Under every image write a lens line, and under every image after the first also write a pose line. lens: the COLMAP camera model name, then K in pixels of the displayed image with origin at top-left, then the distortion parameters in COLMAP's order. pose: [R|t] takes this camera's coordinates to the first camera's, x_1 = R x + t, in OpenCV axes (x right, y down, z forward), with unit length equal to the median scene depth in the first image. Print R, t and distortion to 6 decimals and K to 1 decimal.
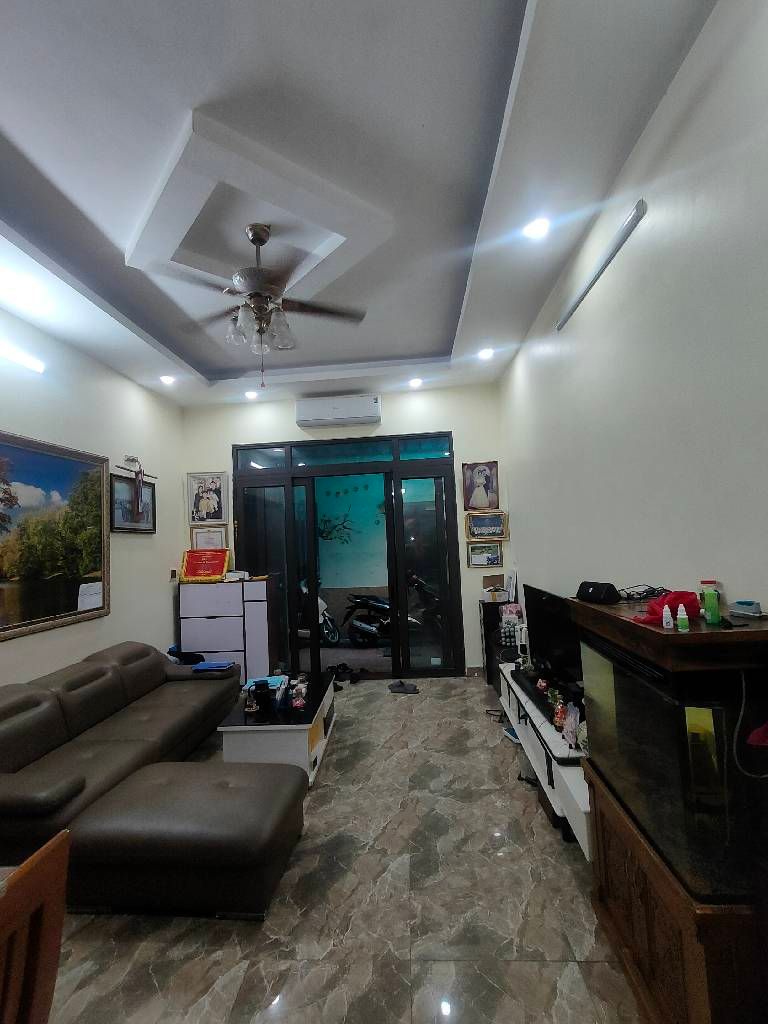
lens RADIAL K [[475.1, 0, 381.8], [0, 475.1, 512.5], [0, 0, 1]] dist [0.002628, 0.000305]
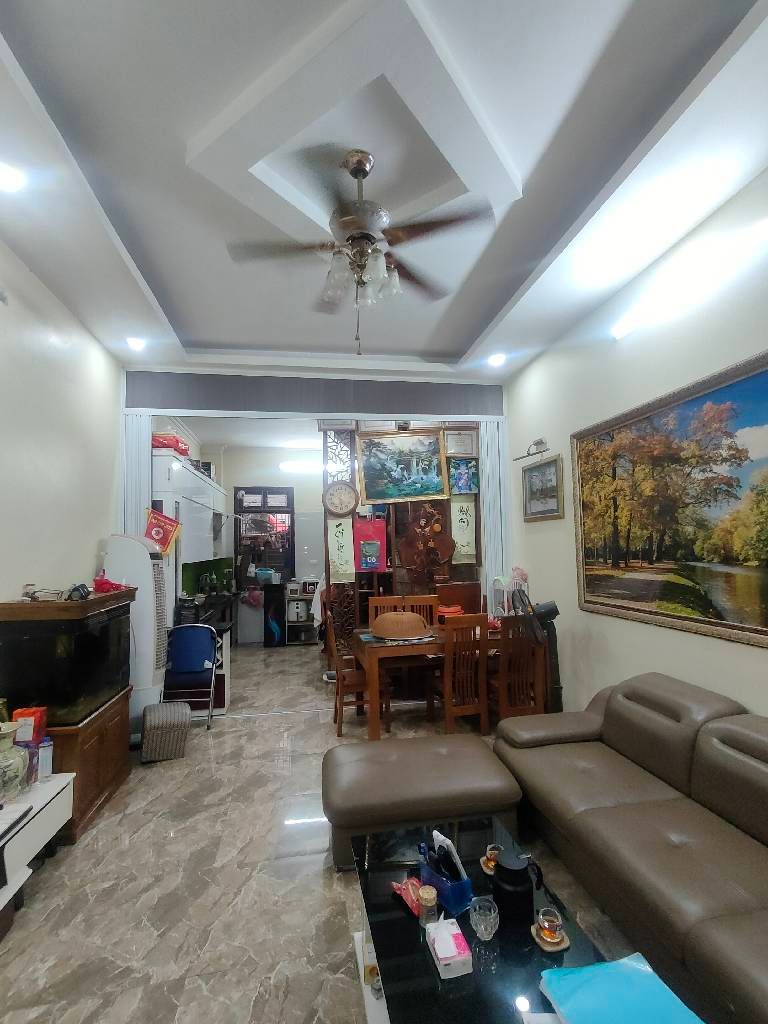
lens RADIAL K [[475.1, 0, 379.5], [0, 475.1, 518.6], [0, 0, 1]] dist [0.002628, 0.000305]
pose [[-0.972462, 0.053134, -0.226924, -0.076222], [0.080598, 0.990260, -0.113528, 0.124028], [0.218681, -0.128691, -0.967273, 1.802884]]
